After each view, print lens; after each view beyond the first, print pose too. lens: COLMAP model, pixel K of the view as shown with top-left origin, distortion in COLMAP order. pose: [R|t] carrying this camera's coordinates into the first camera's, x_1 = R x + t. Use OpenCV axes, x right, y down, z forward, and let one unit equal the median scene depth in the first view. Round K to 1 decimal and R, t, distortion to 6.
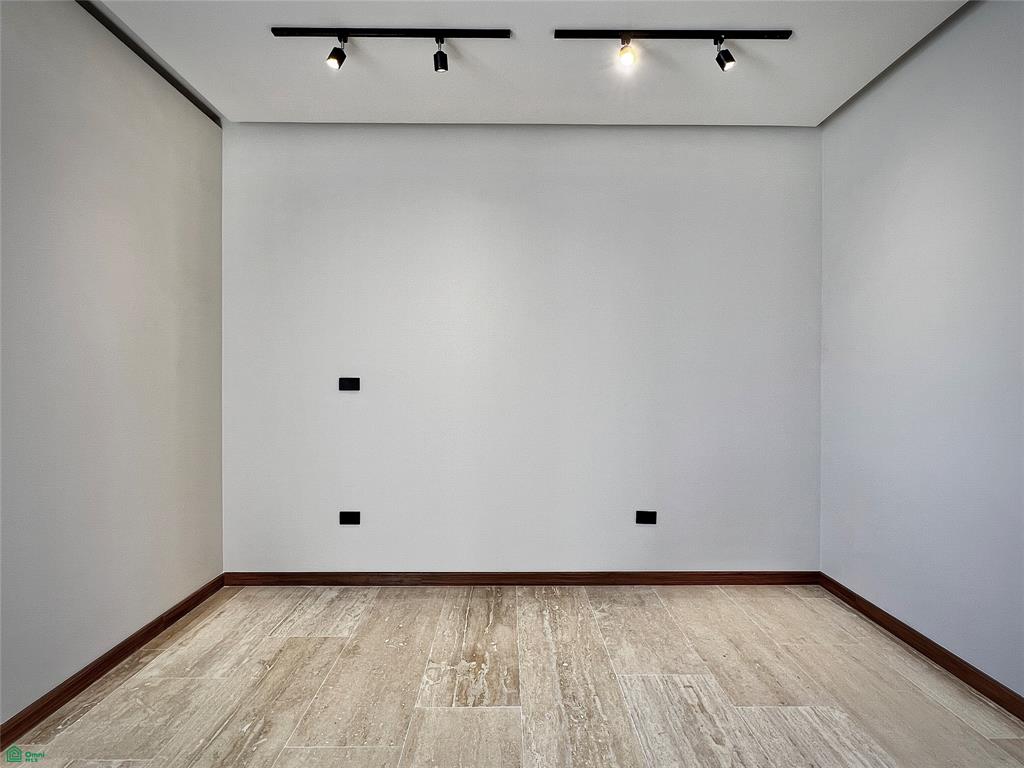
lens RADIAL K [[537.8, 0, 511.3], [0, 537.8, 381.6], [0, 0, 1]] dist [0.001565, -0.001107]
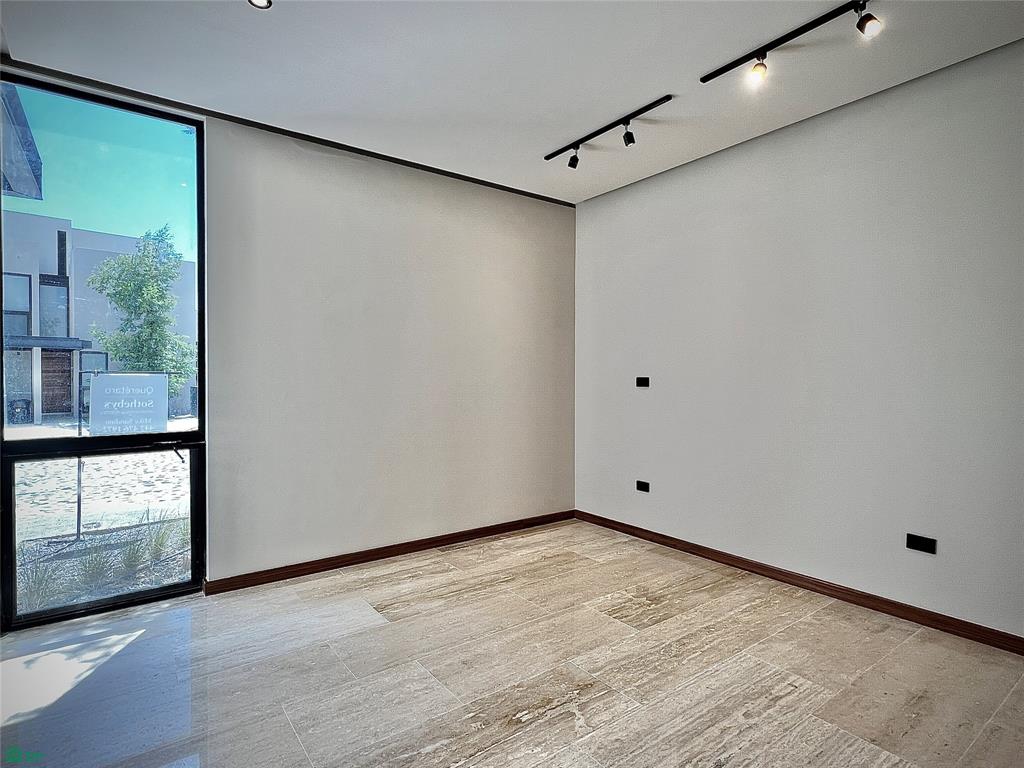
lens RADIAL K [[537.8, 0, 511.7], [0, 537.8, 381.9], [0, 0, 1]] dist [0.001565, -0.001107]
pose [[0.591028, 0.007513, -0.806616, 0.728305], [-0.003117, 0.999970, 0.007030, -0.005029], [0.806645, -0.001641, 0.591034, -0.014203]]
